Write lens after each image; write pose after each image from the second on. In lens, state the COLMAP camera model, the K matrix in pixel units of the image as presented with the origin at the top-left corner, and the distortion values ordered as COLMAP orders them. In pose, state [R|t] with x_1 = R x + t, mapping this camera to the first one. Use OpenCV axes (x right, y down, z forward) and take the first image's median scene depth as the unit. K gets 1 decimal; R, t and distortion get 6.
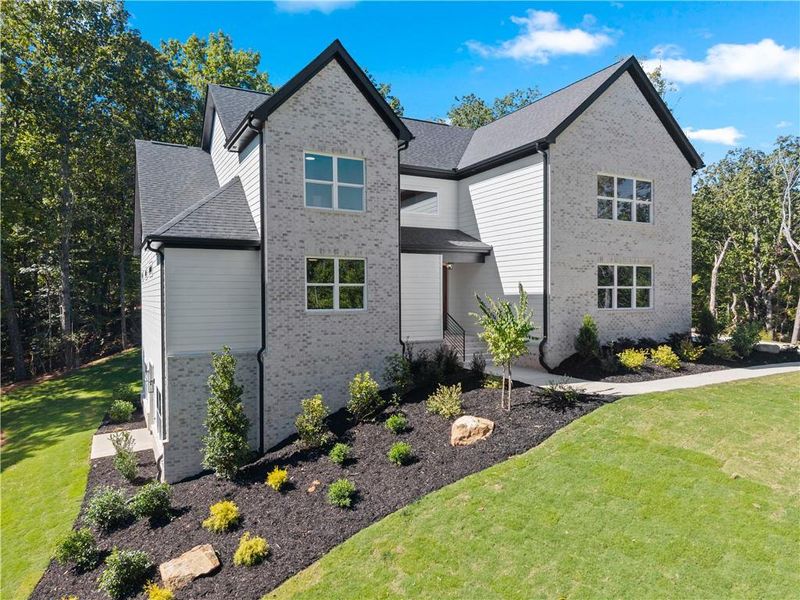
lens RADIAL K [[534.8, 0, 400.0], [0, 534.8, 300.0], [0, 0, 1]] dist [0.040084, -0.042085]
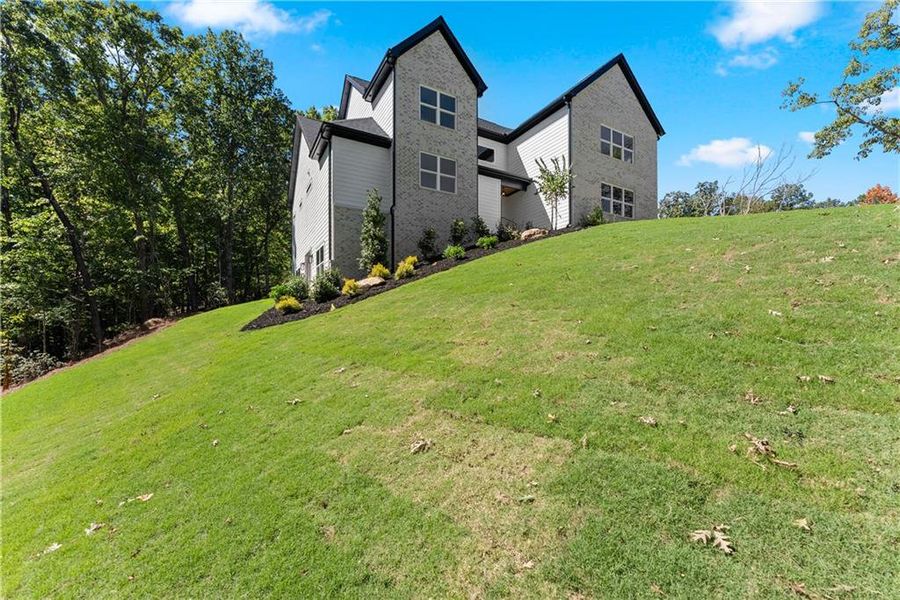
lens RADIAL K [[367.6, 0, 448.2], [0, 367.6, 319.5], [0, 0, 1]] dist [-0.001353, -0.000101]
pose [[0.999702, 0.005174, 0.023840, -0.108191], [-0.004721, 0.999808, -0.019008, 0.389263], [-0.023934, 0.018890, 0.999535, -0.049548]]
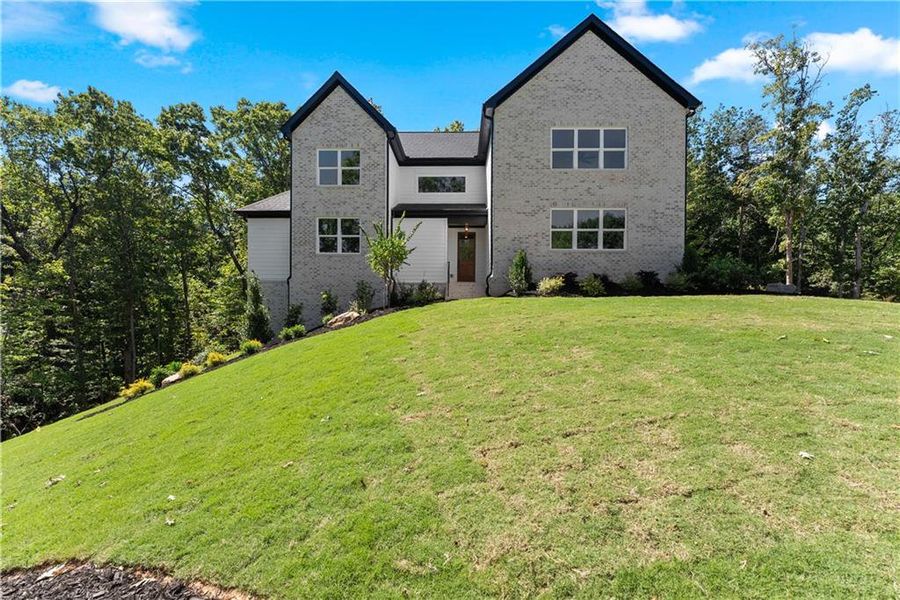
lens RADIAL K [[369.4, 0, 452.4], [0, 369.4, 306.8], [0, 0, 1]] dist [-0.000807, -0.000060]
pose [[0.870482, 0.011102, -0.492075, 0.625578], [-0.013367, 0.999910, -0.001087, 0.155520], [0.492018, 0.007524, 0.870552, 0.249182]]
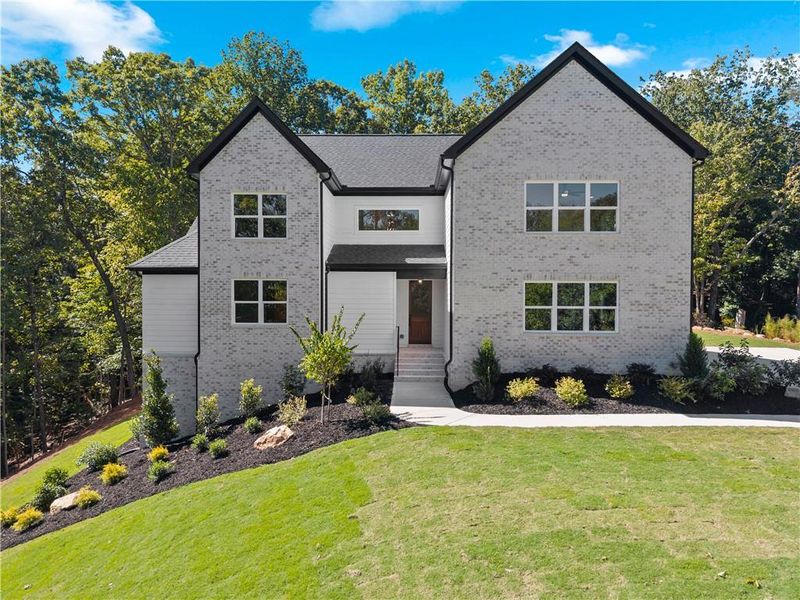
lens RADIAL K [[534.8, 0, 400.0], [0, 534.8, 300.0], [0, 0, 1]] dist [0.040084, -0.042085]
pose [[0.870575, 0.014326, -0.491827, 0.692775], [-0.012513, 0.999897, 0.006976, -0.043448], [0.491877, 0.000081, 0.870665, 0.113497]]
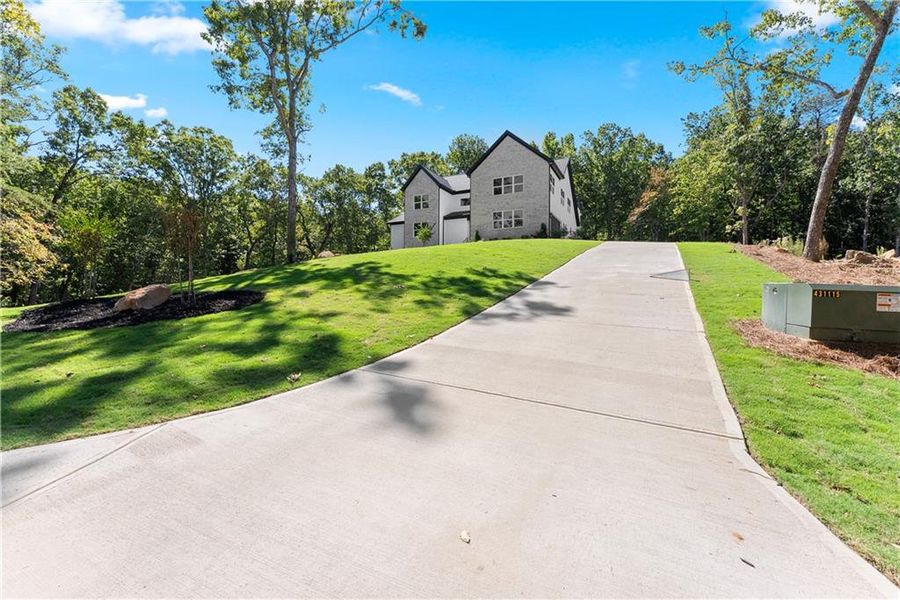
lens RADIAL K [[361.5, 0, 449.3], [0, 361.5, 285.3], [0, 0, 1]] dist [-0.000875, -0.000061]
pose [[0.575583, -0.006147, -0.817721, 1.897253], [-0.014067, 0.999749, -0.017417, 0.370276], [0.817623, 0.021528, 0.575352, -0.240191]]
